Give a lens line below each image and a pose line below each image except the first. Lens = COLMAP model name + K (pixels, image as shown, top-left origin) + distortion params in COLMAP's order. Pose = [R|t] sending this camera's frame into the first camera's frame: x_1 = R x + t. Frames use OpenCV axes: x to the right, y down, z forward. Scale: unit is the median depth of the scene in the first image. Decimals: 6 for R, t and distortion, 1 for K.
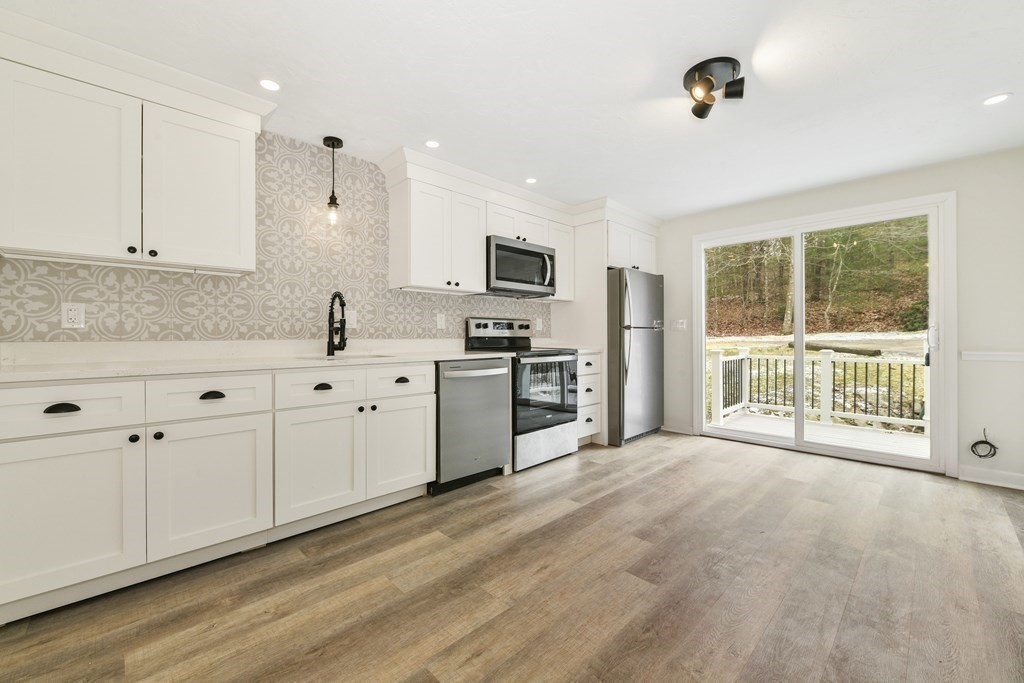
lens RADIAL K [[419.6, 0, 525.8], [0, 419.6, 333.2], [0, 0, 1]] dist [-0.003453, -0.002409]
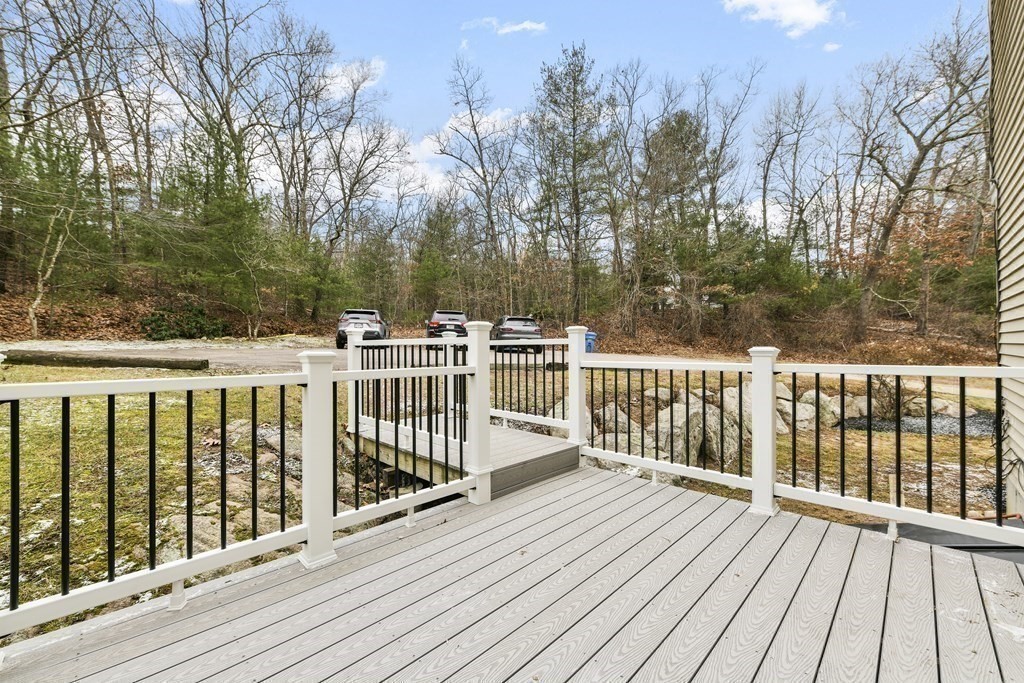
lens RADIAL K [[406.0, 0, 513.2], [0, 406.0, 340.2], [0, 0, 1]] dist [0.001607, -0.002223]
pose [[0.023580, 0.022194, 0.999476, 0.785740], [-0.004024, 0.999748, -0.022105, 0.062857], [-0.999714, -0.003501, 0.023664, 1.736321]]
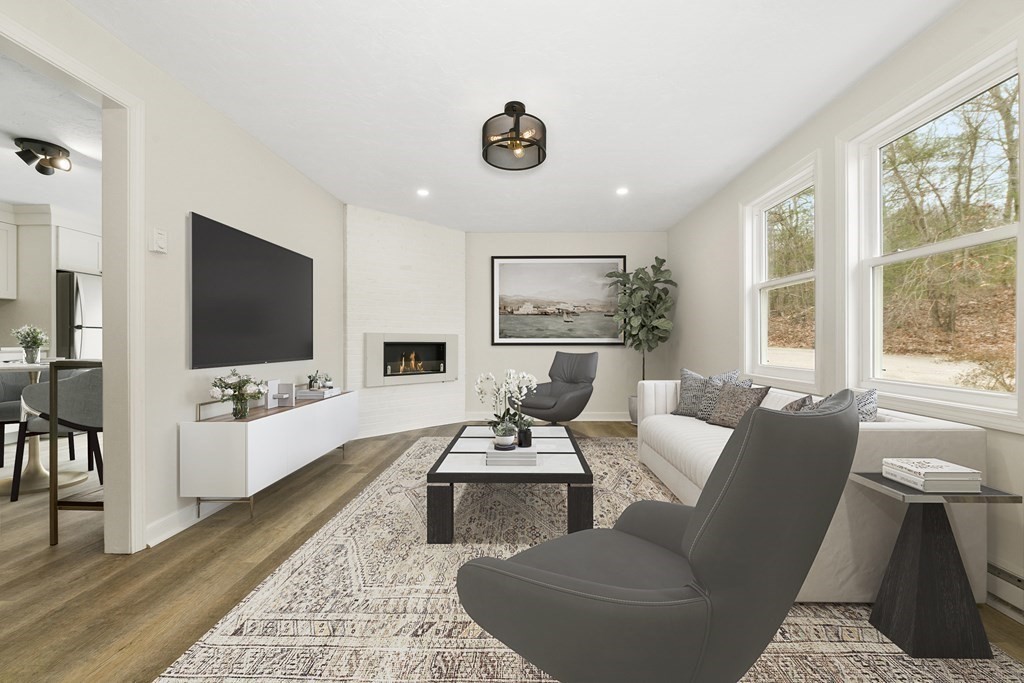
lens RADIAL K [[406.0, 0, 517.2], [0, 406.0, 341.9], [0, 0, 1]] dist [0.001607, -0.002223]
pose [[0.734598, 0.004334, 0.678489, 0.479378], [-0.006805, 0.999976, 0.000980, 0.021264], [-0.678469, -0.005337, 0.734610, -0.733279]]
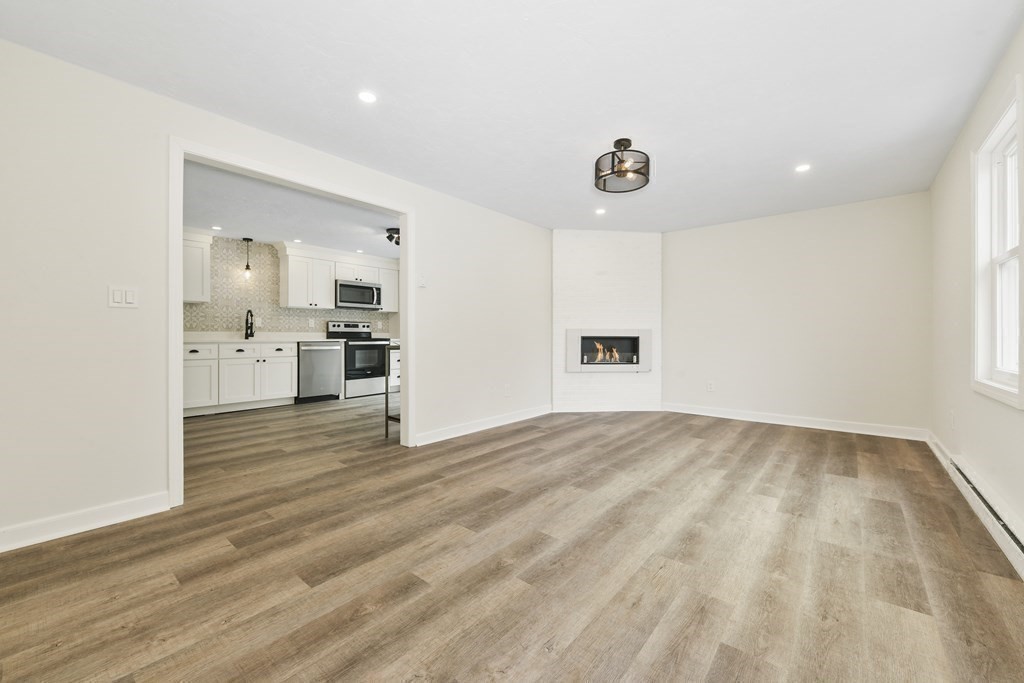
lens RADIAL K [[406.0, 0, 517.9], [0, 406.0, 338.9], [0, 0, 1]] dist [0.001607, -0.002223]
pose [[0.996845, 0.003813, 0.079278, 0.689737], [-0.004849, 0.999905, 0.012876, 0.016973], [-0.079221, -0.013219, 0.996769, -1.081617]]
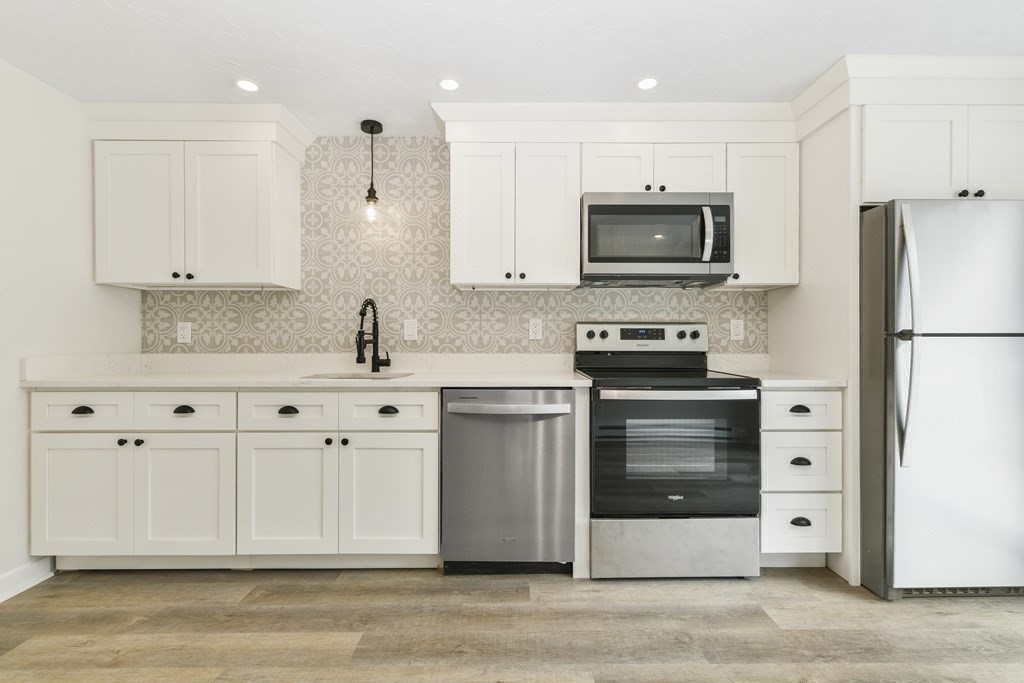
lens RADIAL K [[457.4, 0, 518.8], [0, 457.4, 341.3], [0, 0, 1]] dist [0.007983, -0.003323]
pose [[0.703081, 0.003069, -0.711103, 0.392533], [0.002496, 0.999974, 0.006784, -0.015091], [0.711105, -0.006545, 0.703055, 0.495674]]
